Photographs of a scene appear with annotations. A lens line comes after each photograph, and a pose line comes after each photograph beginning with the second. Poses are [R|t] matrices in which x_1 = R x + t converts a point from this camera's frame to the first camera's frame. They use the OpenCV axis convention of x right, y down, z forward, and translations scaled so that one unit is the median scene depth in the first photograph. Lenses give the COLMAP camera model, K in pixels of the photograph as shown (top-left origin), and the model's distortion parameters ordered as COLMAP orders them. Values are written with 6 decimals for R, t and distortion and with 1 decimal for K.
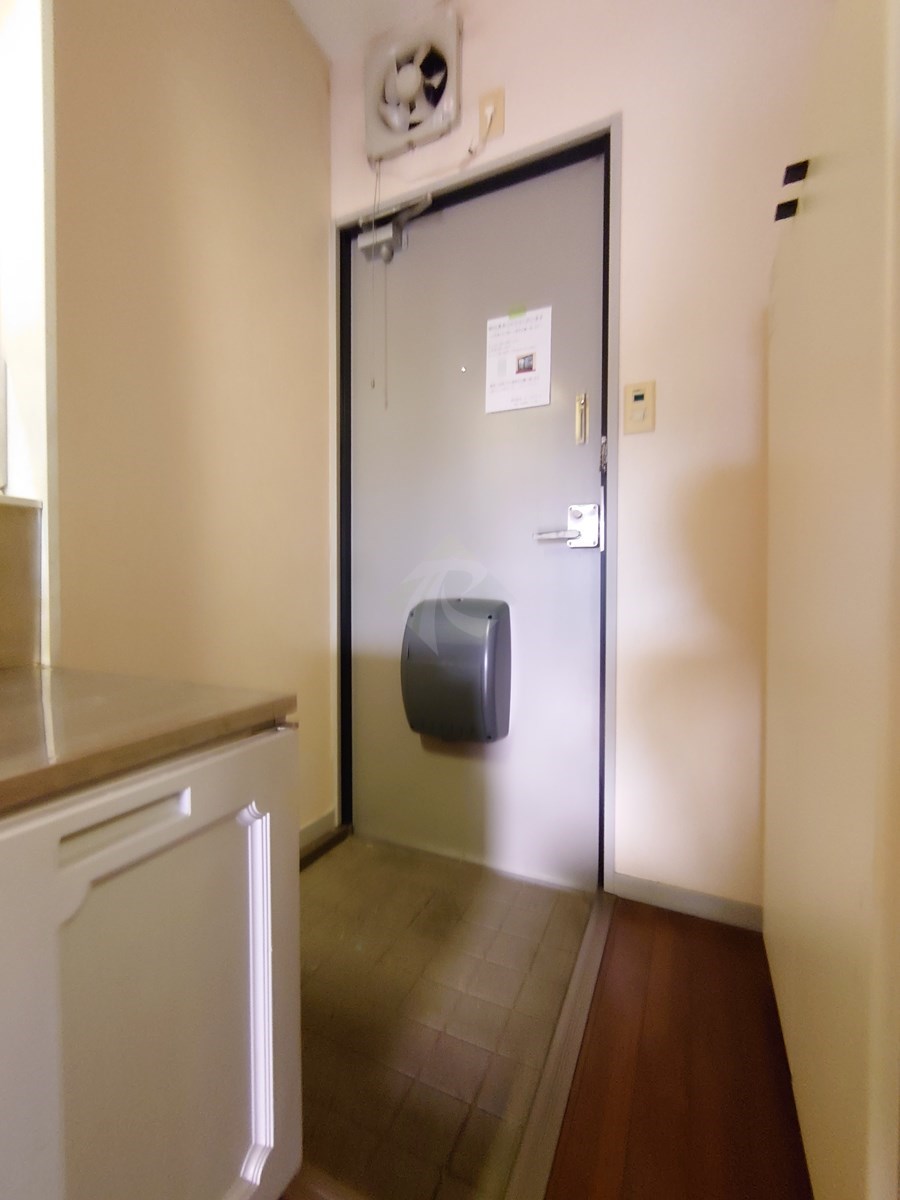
lens RADIAL K [[512.1, 0, 446.6], [0, 512.1, 596.3], [0, 0, 1]] dist [0.004927, -0.002519]
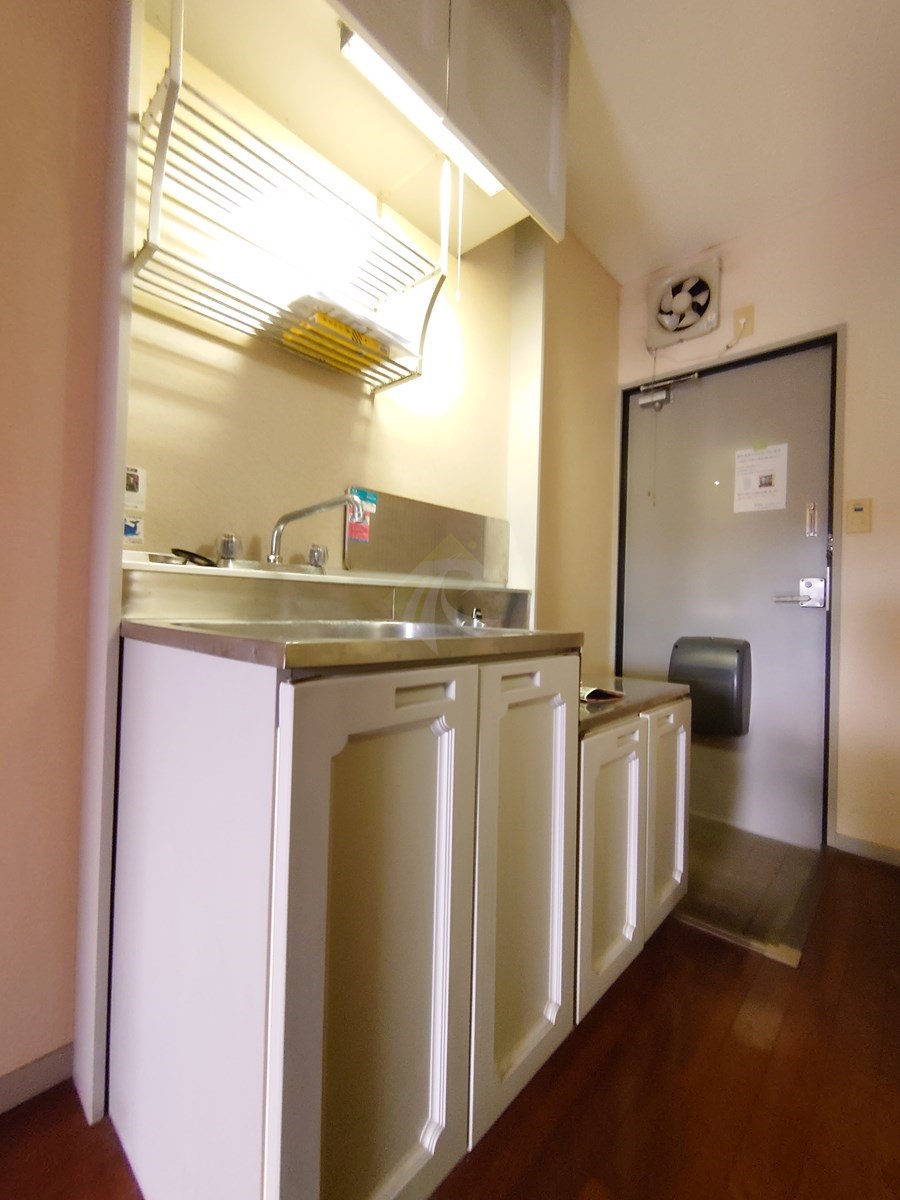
lens RADIAL K [[512.1, 0, 445.6], [0, 512.1, 600.9], [0, 0, 1]] dist [0.004927, -0.002519]
pose [[0.949222, 0.016240, -0.314186, -0.254549], [-0.023331, 0.999551, -0.018823, -0.059300], [0.313739, 0.025197, 0.949175, -0.685771]]
